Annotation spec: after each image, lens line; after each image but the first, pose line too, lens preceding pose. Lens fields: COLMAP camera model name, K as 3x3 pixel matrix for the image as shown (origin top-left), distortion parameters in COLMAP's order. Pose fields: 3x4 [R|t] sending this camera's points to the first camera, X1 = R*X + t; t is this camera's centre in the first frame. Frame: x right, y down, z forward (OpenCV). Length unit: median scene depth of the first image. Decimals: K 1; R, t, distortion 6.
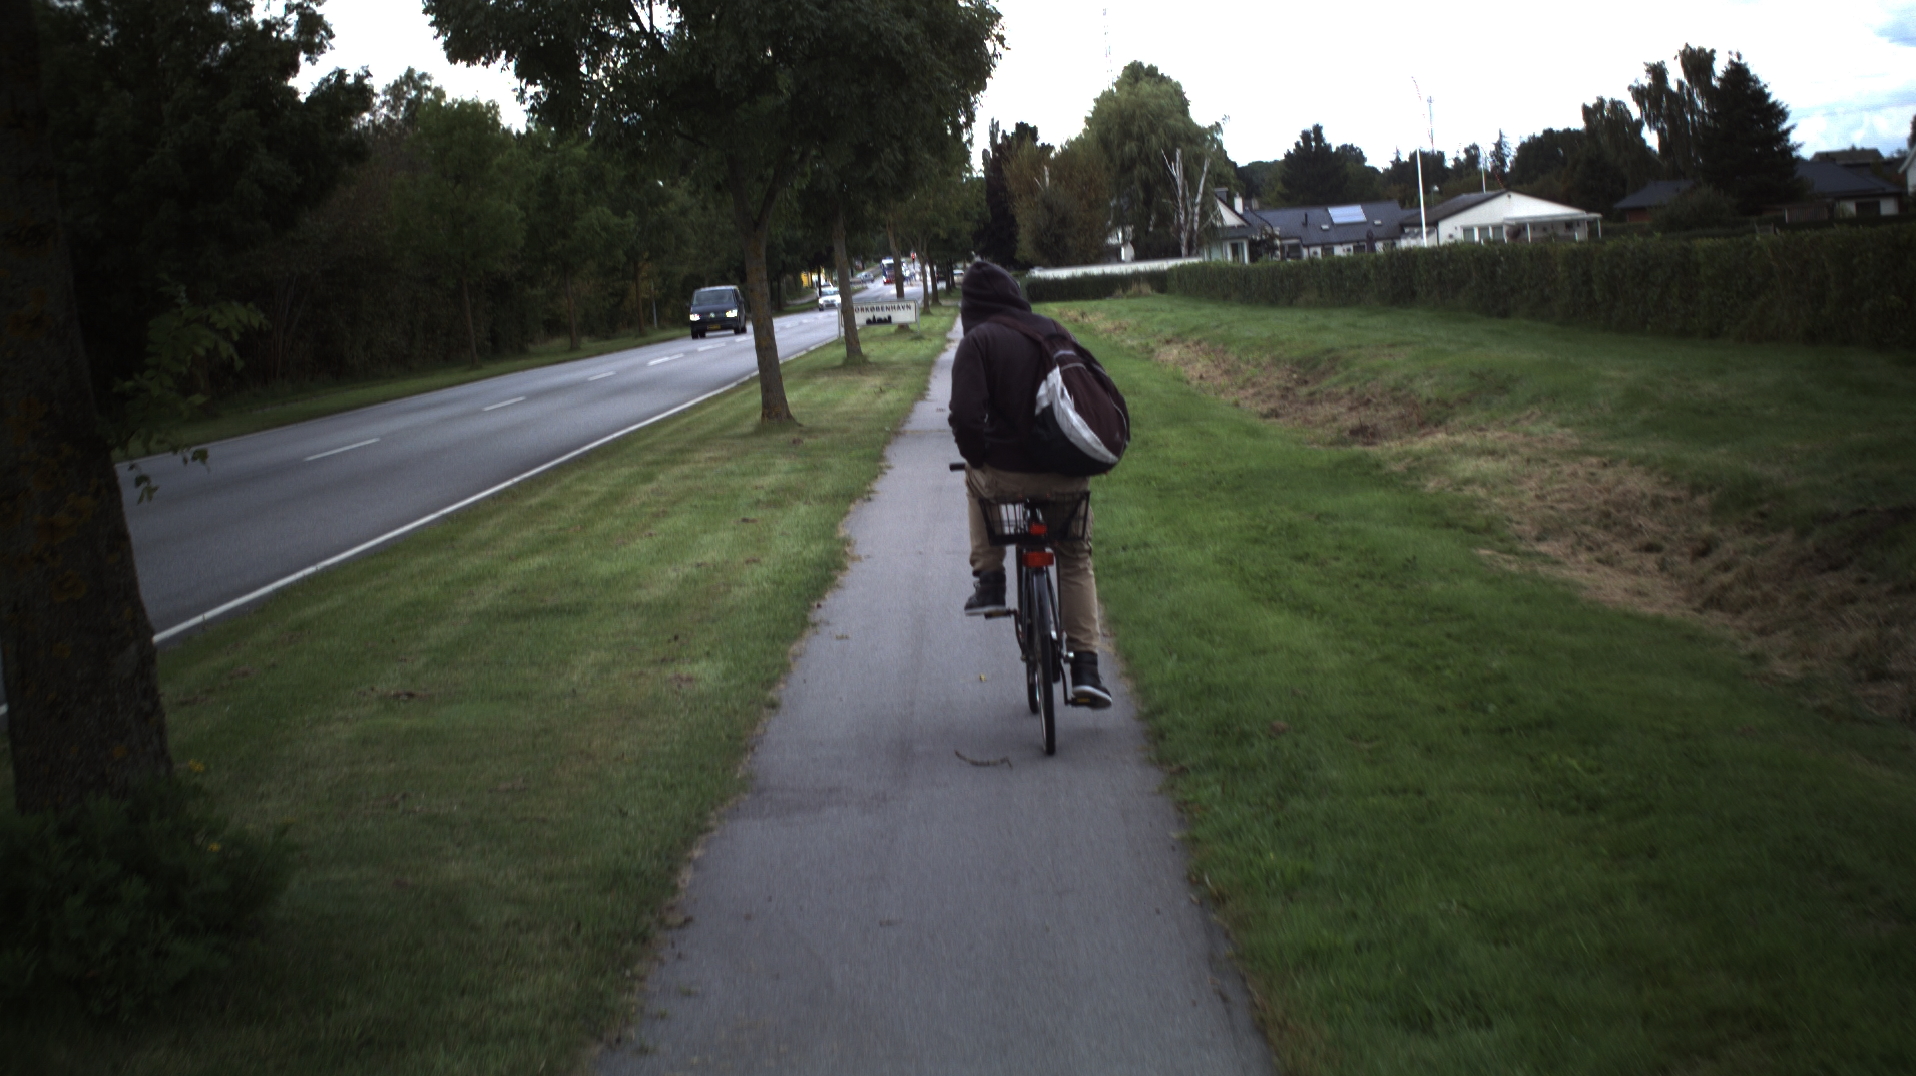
lens RADIAL K [[1853.1, 0, 960.8], [0, 1853.1, 582.5], [0, 0, 1]] dist [-0.045808, -0.003172]
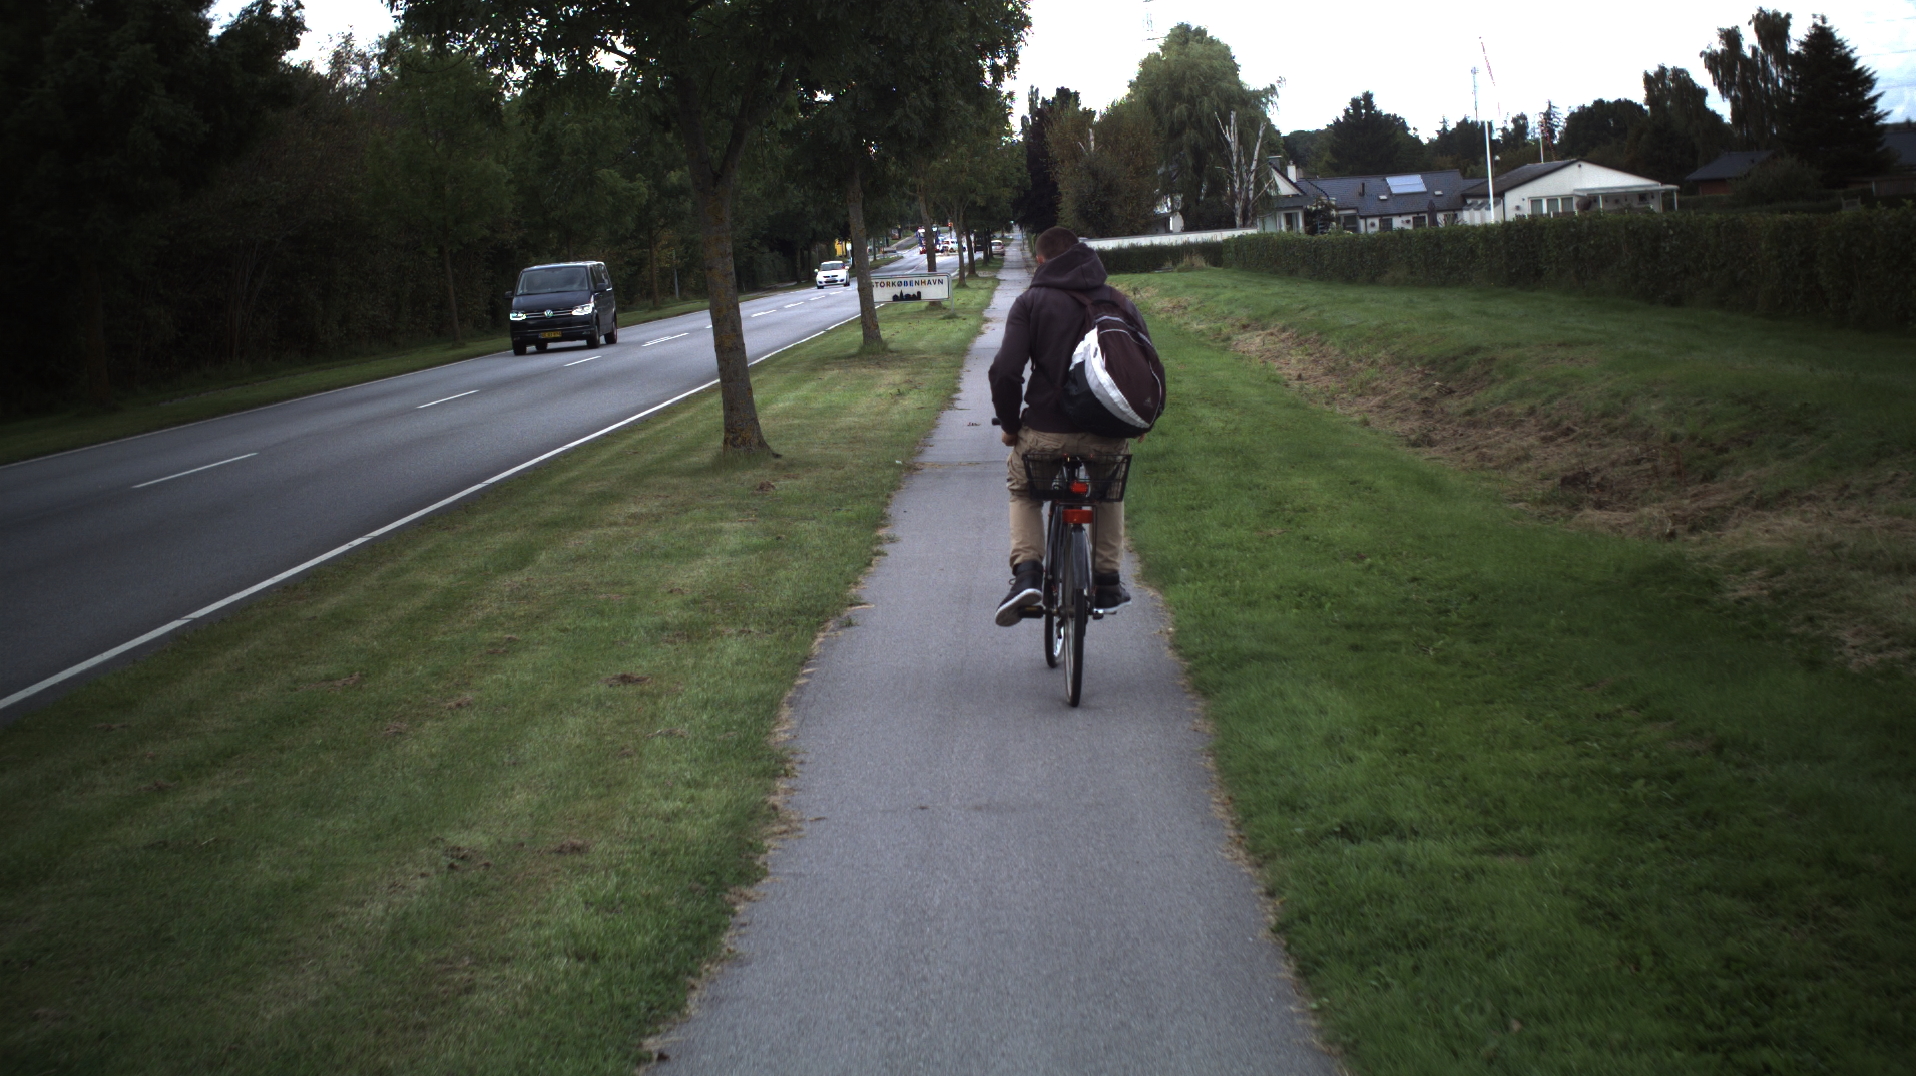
lens RADIAL K [[1668.2, 0, 997.2], [0, 1668.2, 534.9], [0, 0, 1]] dist [-0.048313, 0.008808]
pose [[0.999979, 0.006461, 0.000636, -0.000611], [-0.006467, 0.999942, 0.008568, -0.026573], [-0.000581, -0.008572, 0.999963, 0.154489]]
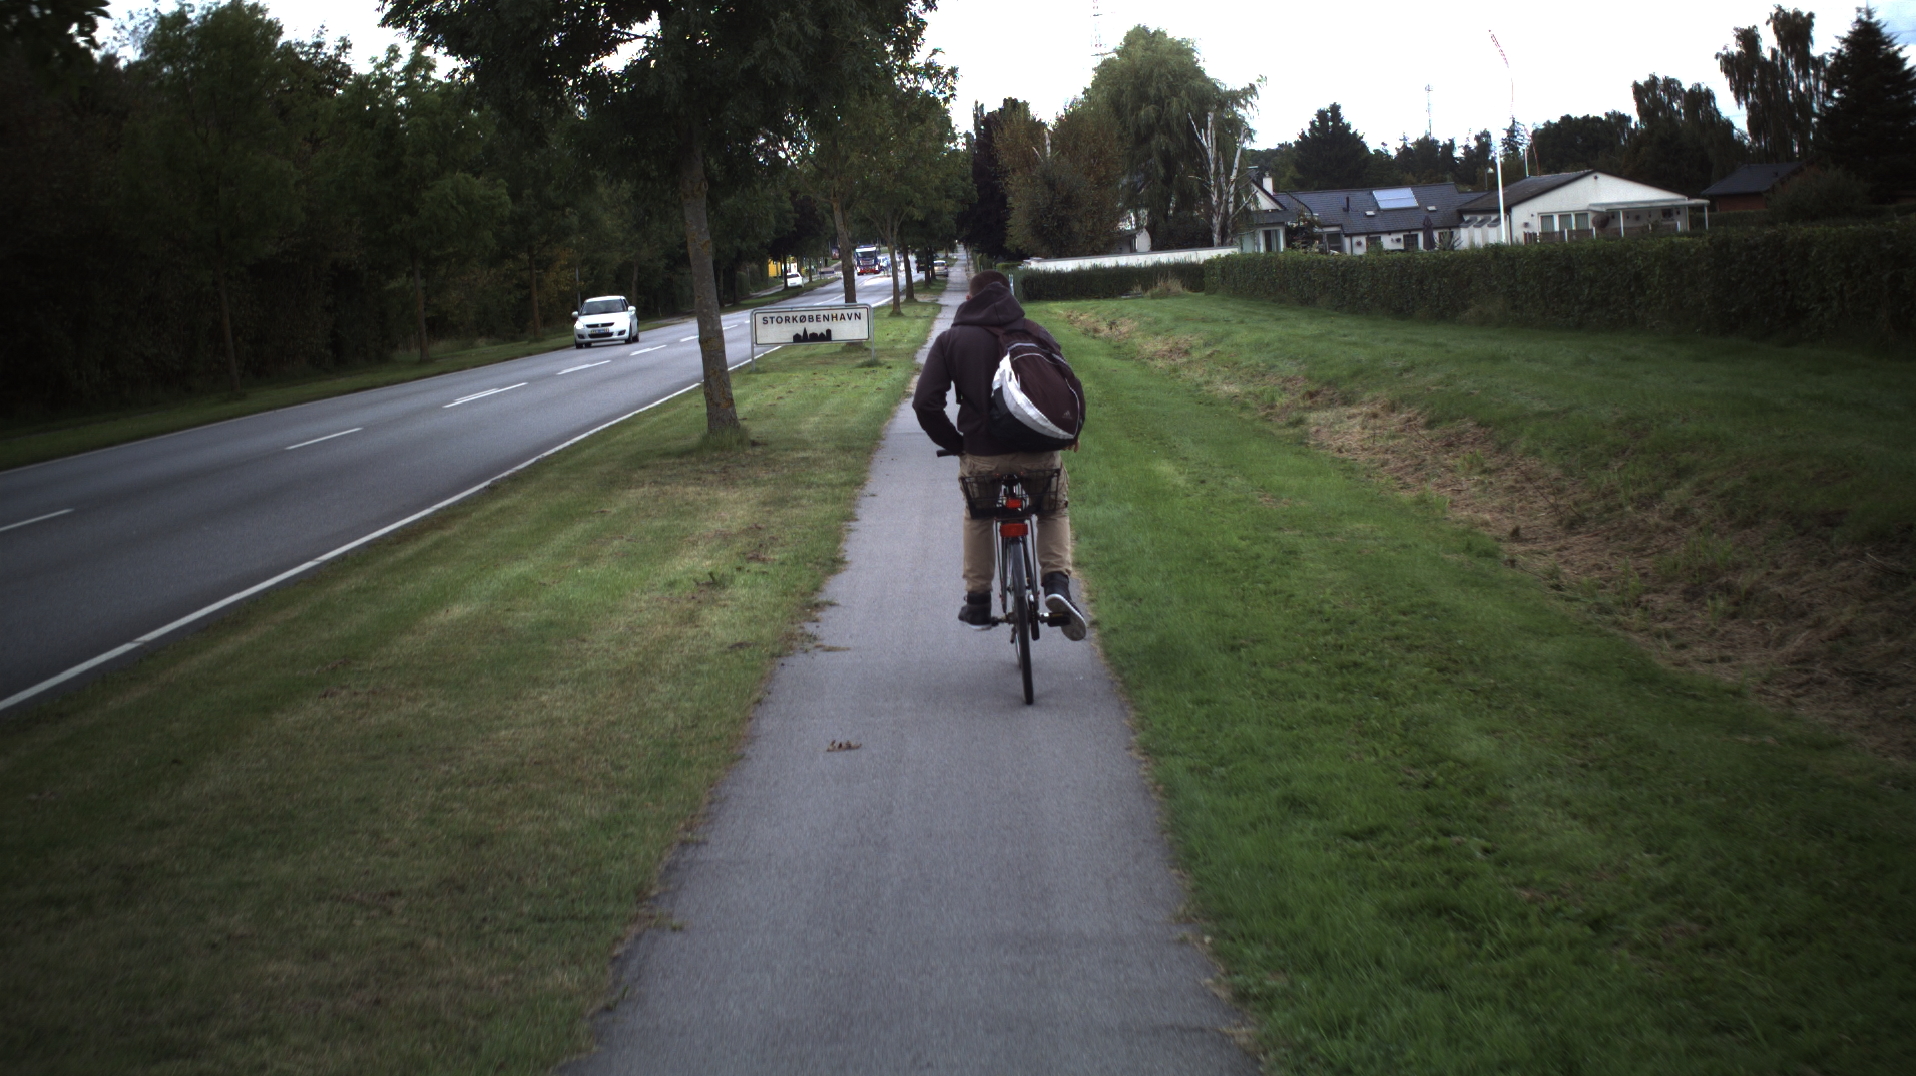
lens RADIAL K [[1391.7, 0, 952.6], [0, 1391.7, 507.4], [0, 0, 1]] dist [-0.038116, 0.002988]
pose [[0.999957, 0.007084, 0.005926, 0.002370], [-0.007139, 0.999931, 0.009346, -0.065631], [-0.005859, -0.009388, 0.999939, 0.386233]]
